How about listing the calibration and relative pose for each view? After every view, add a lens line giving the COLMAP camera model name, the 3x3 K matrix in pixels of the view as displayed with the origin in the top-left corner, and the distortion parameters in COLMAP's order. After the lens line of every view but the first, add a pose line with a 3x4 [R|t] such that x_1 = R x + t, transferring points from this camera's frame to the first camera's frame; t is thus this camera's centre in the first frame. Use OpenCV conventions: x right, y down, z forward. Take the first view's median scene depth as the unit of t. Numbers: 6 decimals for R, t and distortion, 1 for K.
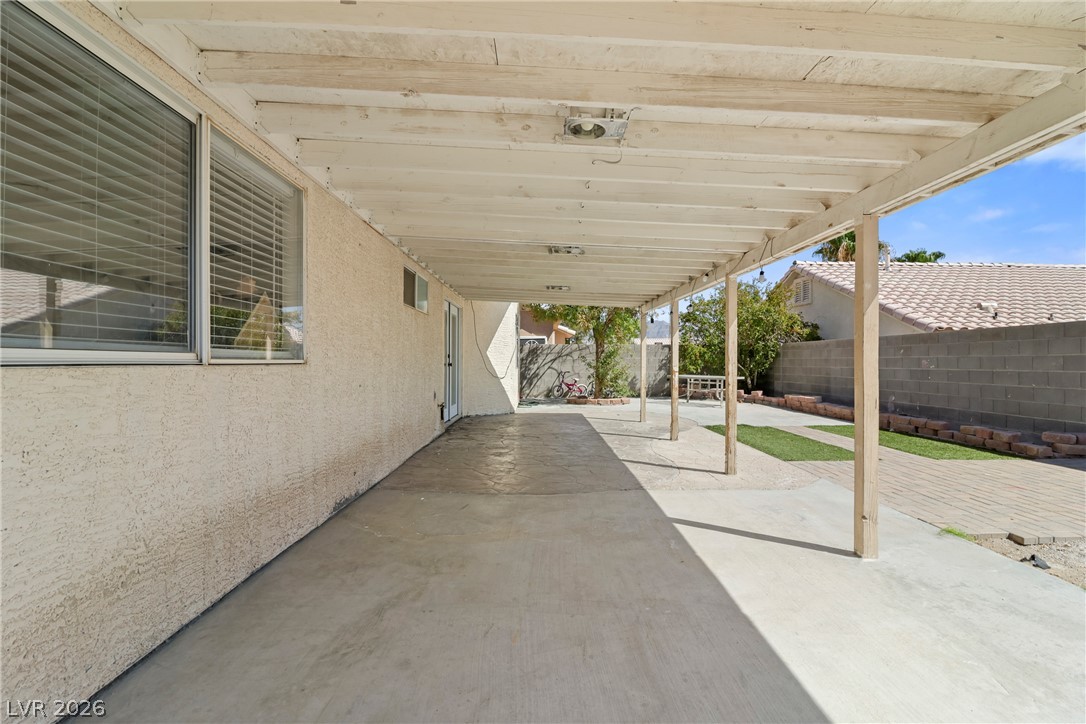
lens RADIAL K [[511.2, 0, 547.6], [0, 511.2, 360.6], [0, 0, 1]] dist [-0.001190, -0.003571]
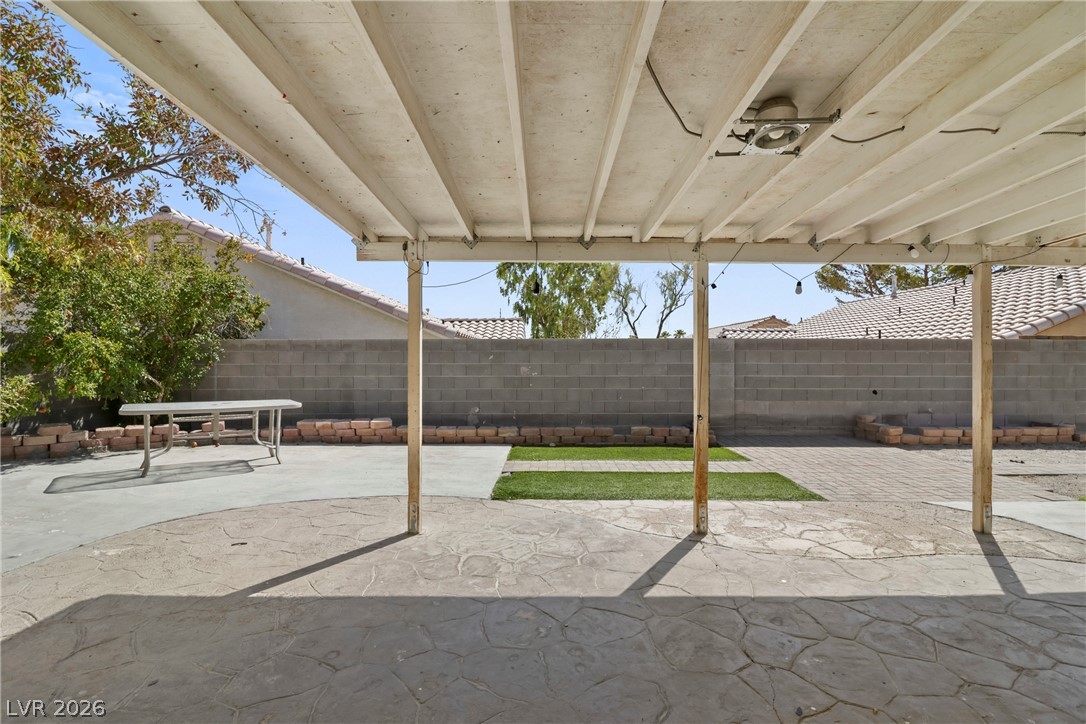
lens RADIAL K [[511.2, 0, 543.5], [0, 511.2, 360.9], [0, 0, 1]] dist [-0.001190, -0.003571]
pose [[0.023691, 0.000688, 0.999719, -0.248431], [-0.000130, 1.000000, -0.000685, -0.012864], [-0.999719, -0.000114, 0.023691, 1.031868]]
